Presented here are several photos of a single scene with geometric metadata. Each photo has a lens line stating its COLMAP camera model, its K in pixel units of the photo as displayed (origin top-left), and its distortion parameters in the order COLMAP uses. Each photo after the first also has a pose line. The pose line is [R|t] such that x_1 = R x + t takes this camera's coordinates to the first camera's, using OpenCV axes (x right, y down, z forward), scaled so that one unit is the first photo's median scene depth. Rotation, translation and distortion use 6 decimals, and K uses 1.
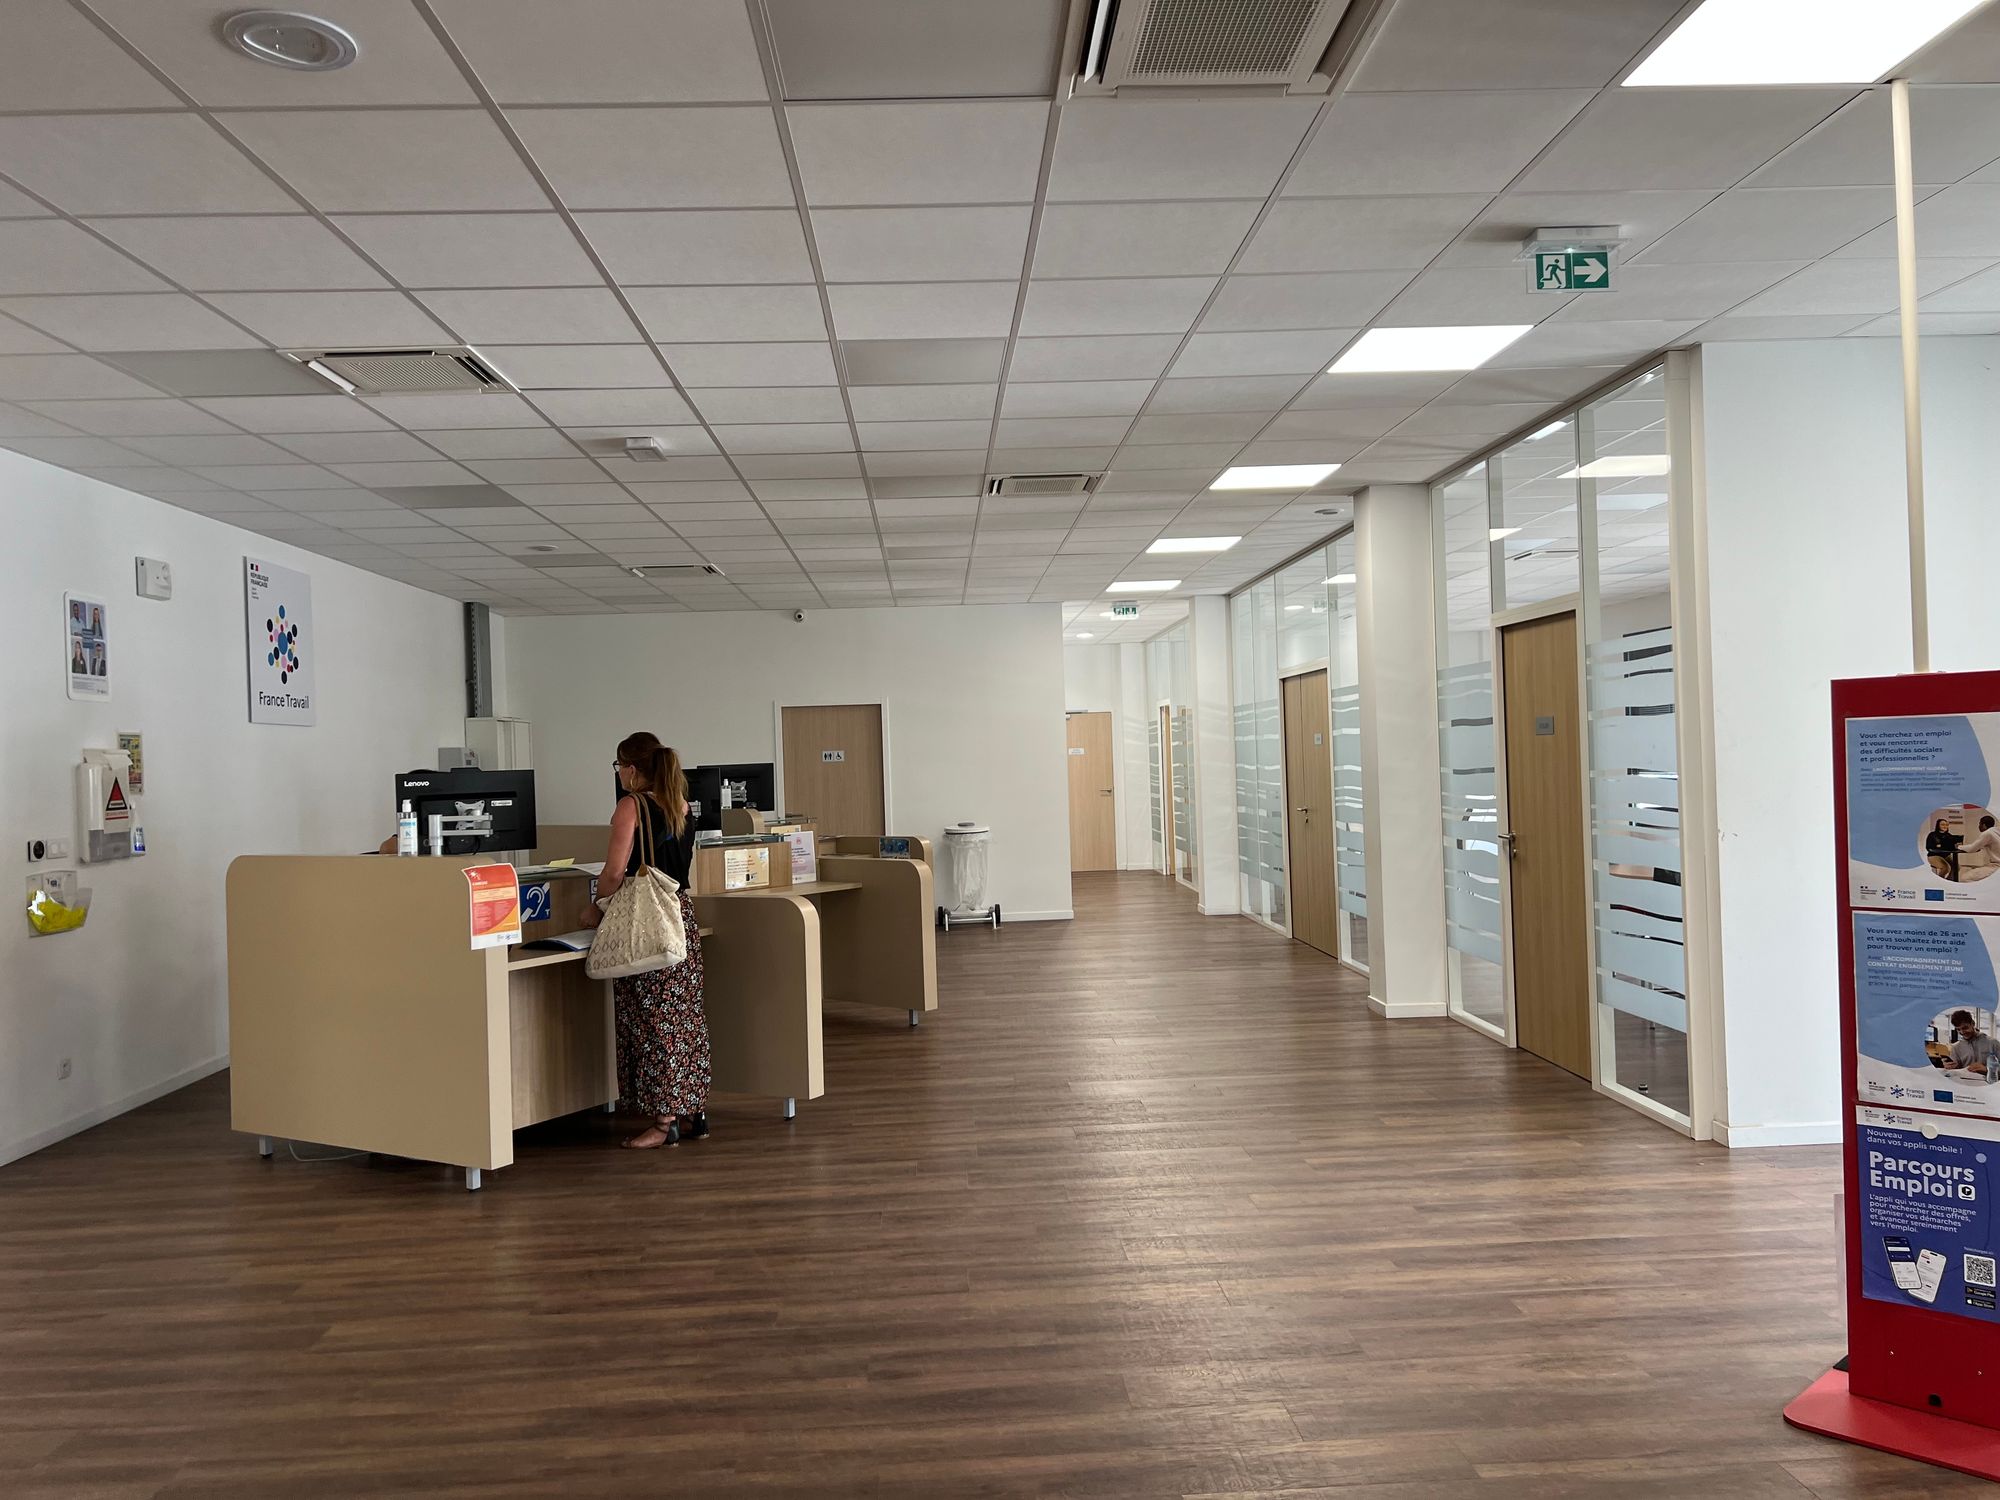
lens RADIAL K [[1487.6, 0, 1053.4], [0, 1487.6, 745.7], [0, 0, 1]] dist [0.096198, -0.131531]
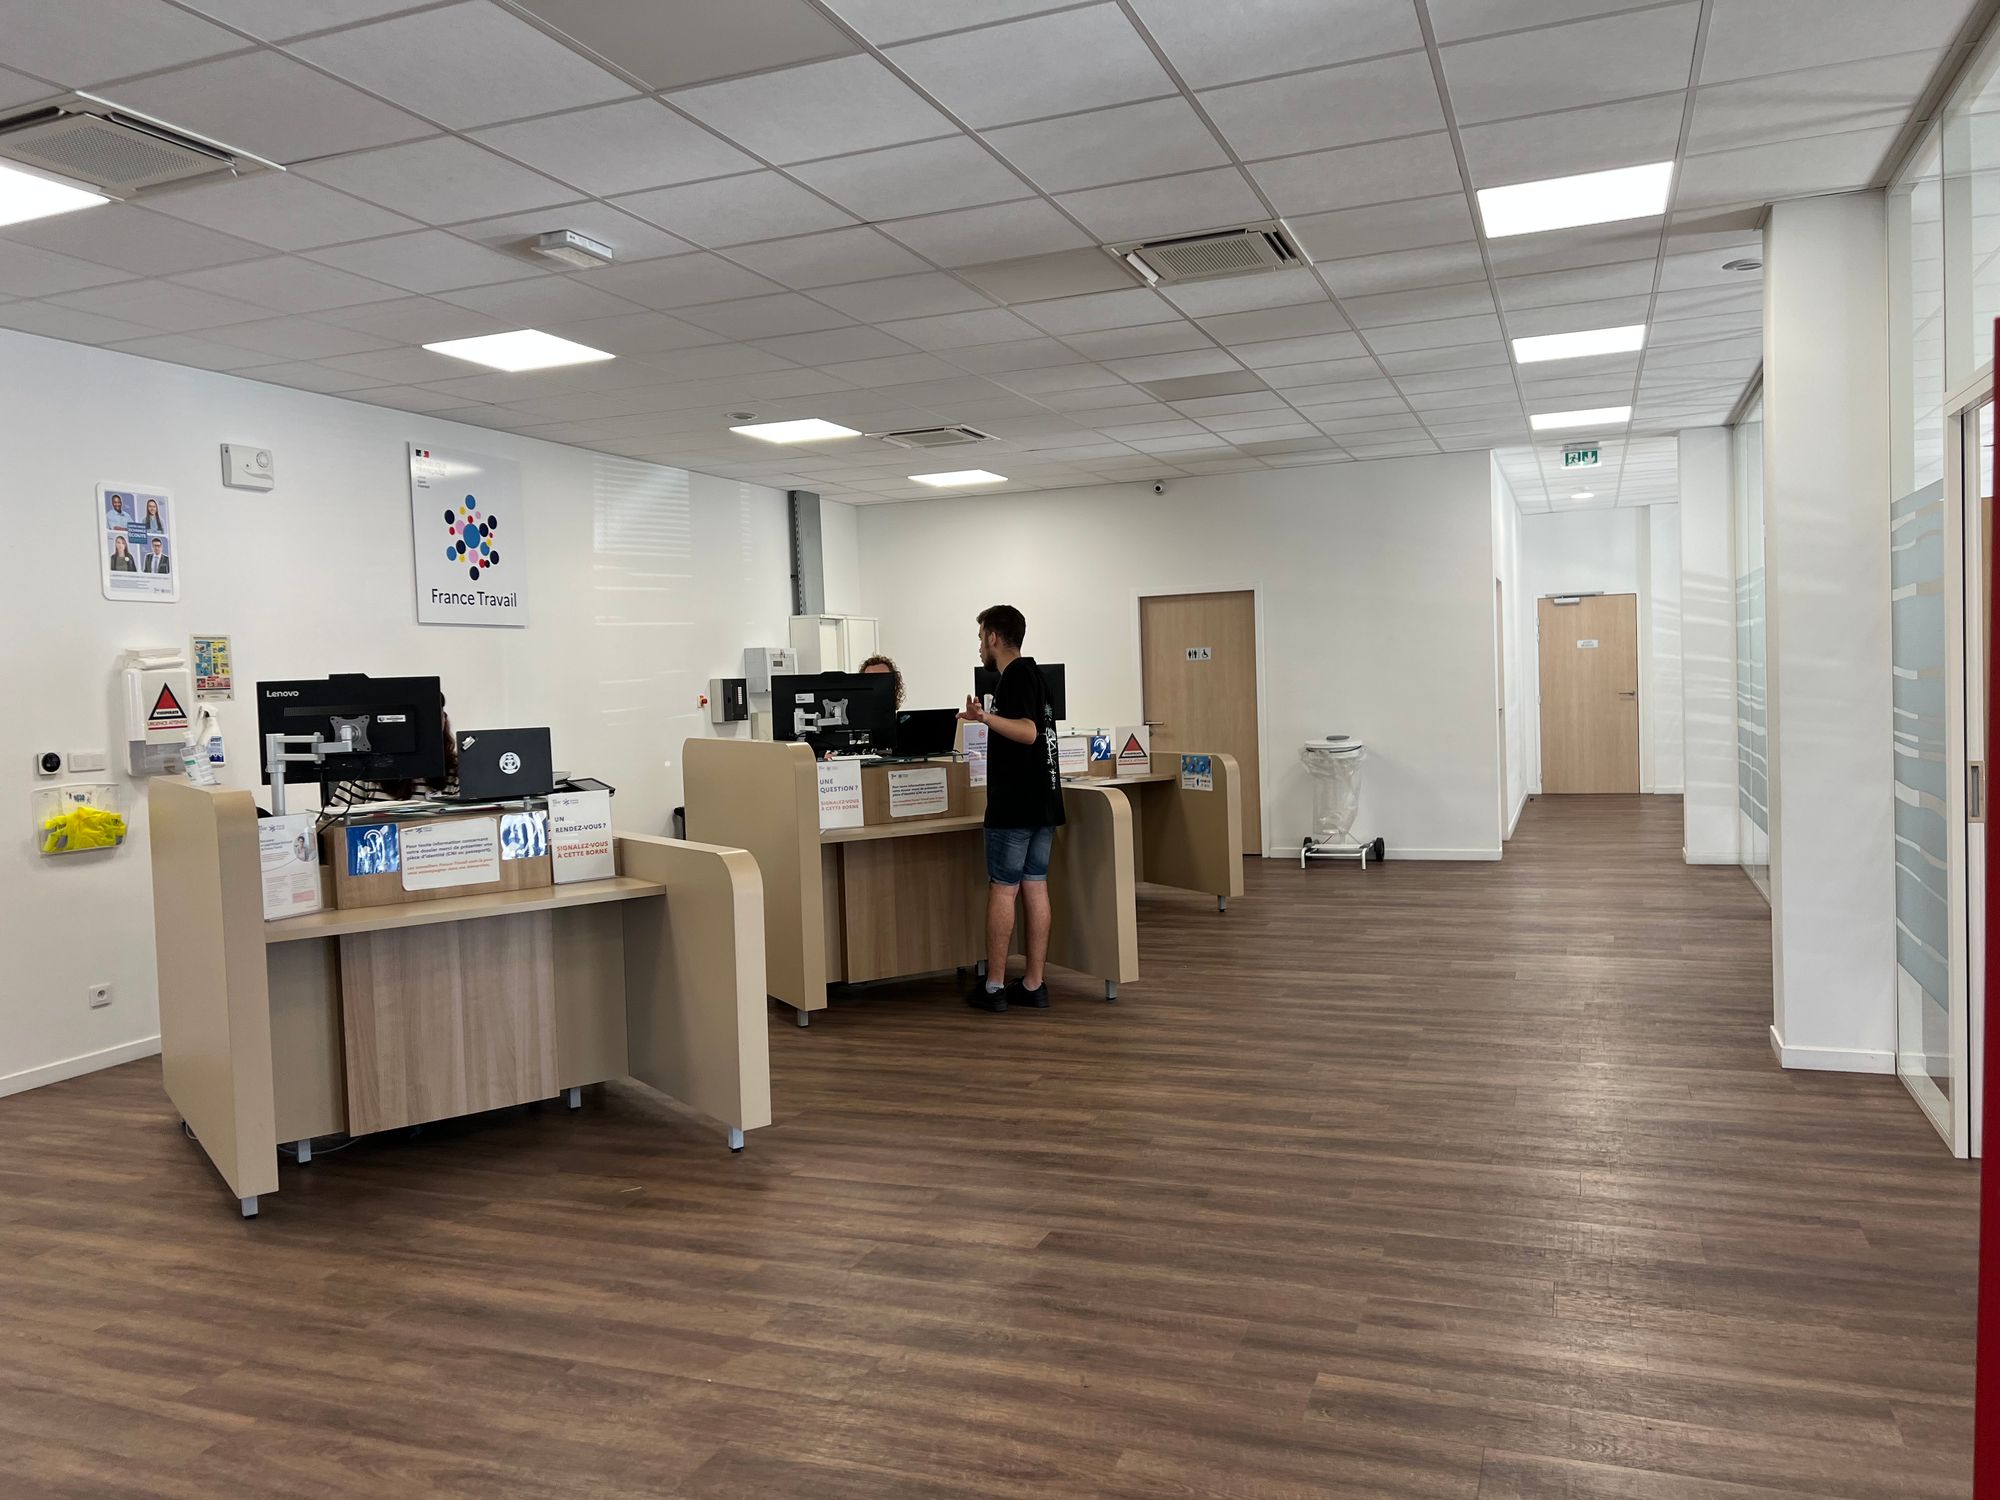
lens RADIAL K [[1487.6, 0, 1053.4], [0, 1487.6, 745.7], [0, 0, 1]] dist [0.096198, -0.131531]
pose [[0.908712, 0.018251, -0.417025, 0.256137], [0.010947, 0.997658, 0.067516, 0.002400], [0.417280, -0.065917, 0.906384, 0.386912]]
